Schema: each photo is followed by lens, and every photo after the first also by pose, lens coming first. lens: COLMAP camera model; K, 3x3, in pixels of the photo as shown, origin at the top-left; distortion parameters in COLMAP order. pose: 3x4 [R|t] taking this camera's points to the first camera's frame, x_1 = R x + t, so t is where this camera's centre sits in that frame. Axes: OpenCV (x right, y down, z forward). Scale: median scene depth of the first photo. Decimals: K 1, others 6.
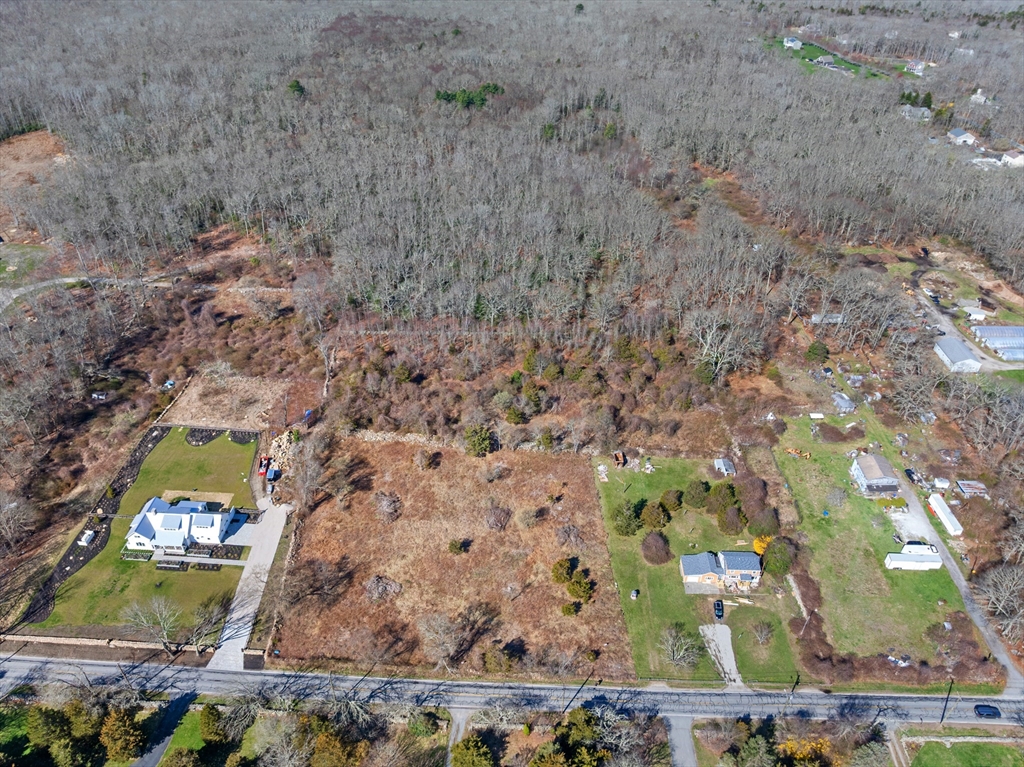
lens RADIAL K [[734.8, 0, 519.2], [0, 734.8, 363.4], [0, 0, 1]] dist [-0.043071, 0.002607]
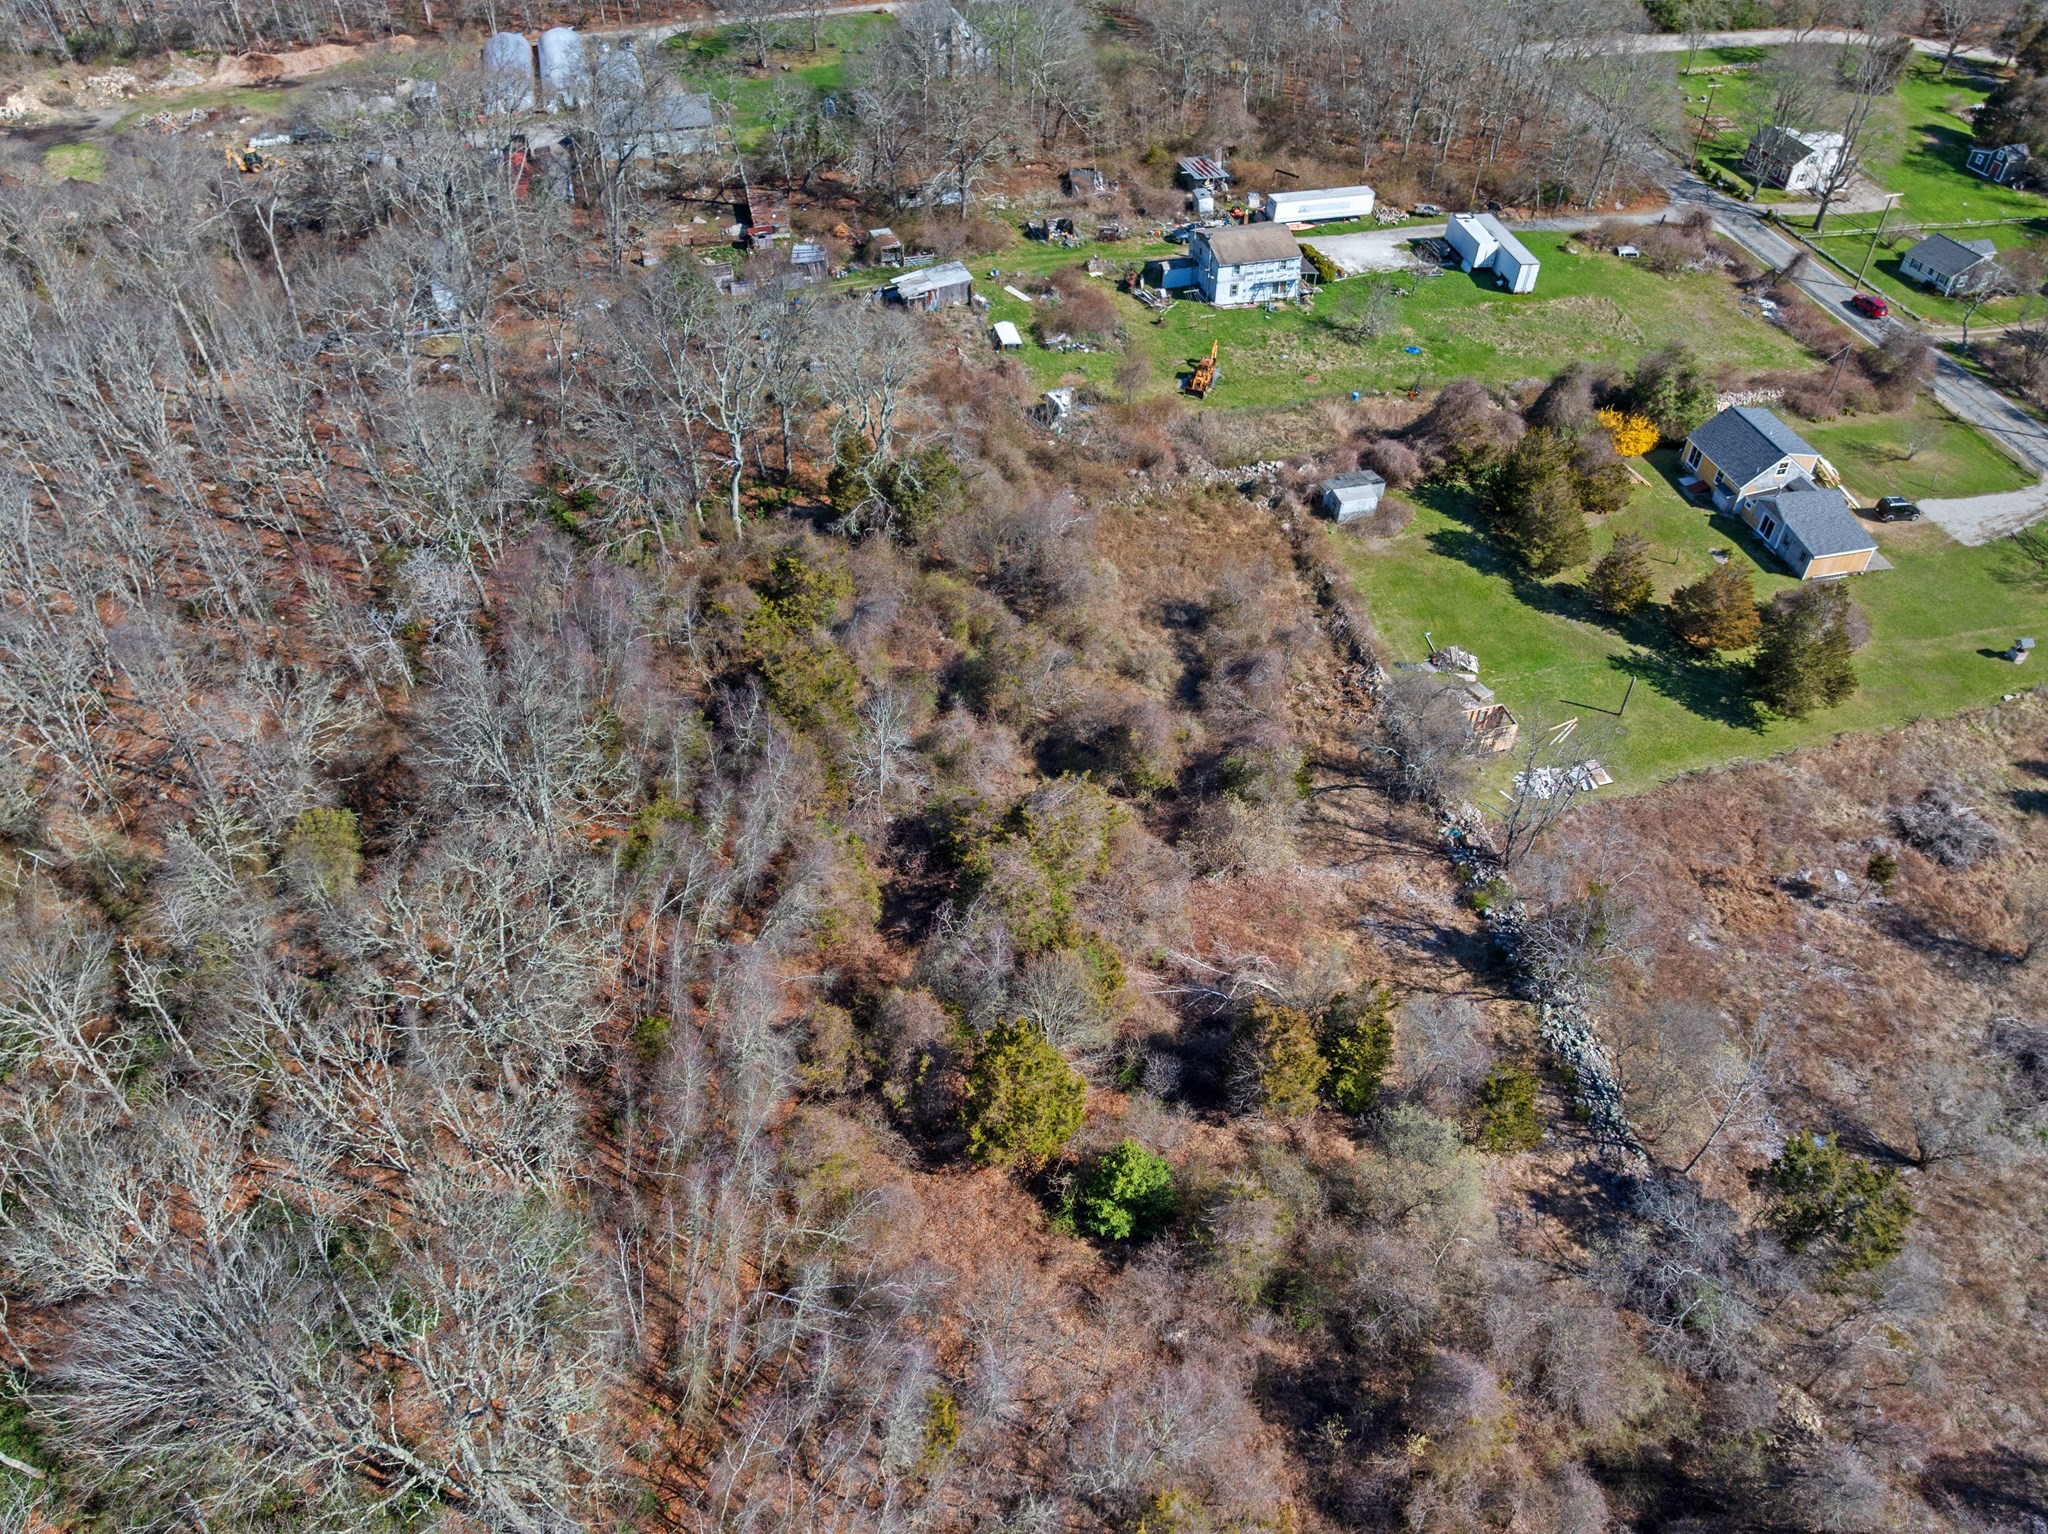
lens RADIAL K [[1432.5, 0, 1038.1], [0, 1432.5, 765.6], [0, 0, 1]] dist [-0.030459, -0.007888]
pose [[-0.256378, -0.675612, 0.691244, -0.183691], [0.547732, 0.487691, 0.679813, -0.299644], [-0.796404, 0.552906, 0.245021, 1.114476]]
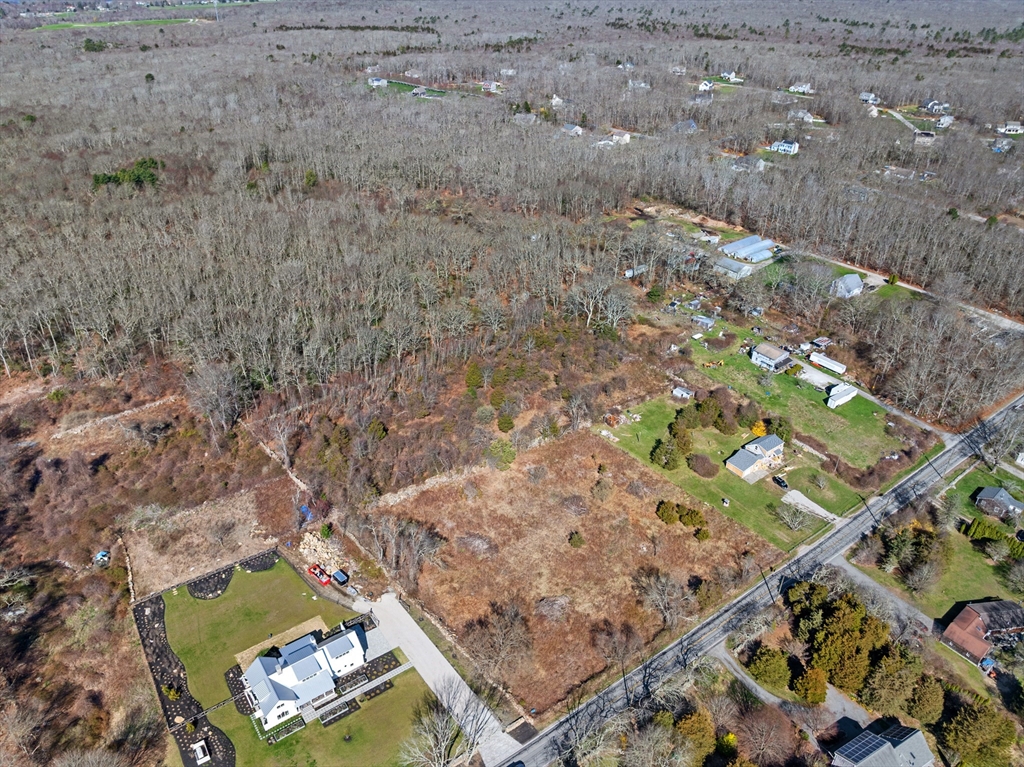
lens RADIAL K [[720.2, 0, 519.1], [0, 720.2, 380.2], [0, 0, 1]] dist [-0.044362, 0.009664]
pose [[0.788112, -0.328329, 0.520652, -0.567936], [0.352942, 0.934041, 0.054767, -0.036457], [-0.504292, 0.140598, 0.852010, 0.160538]]
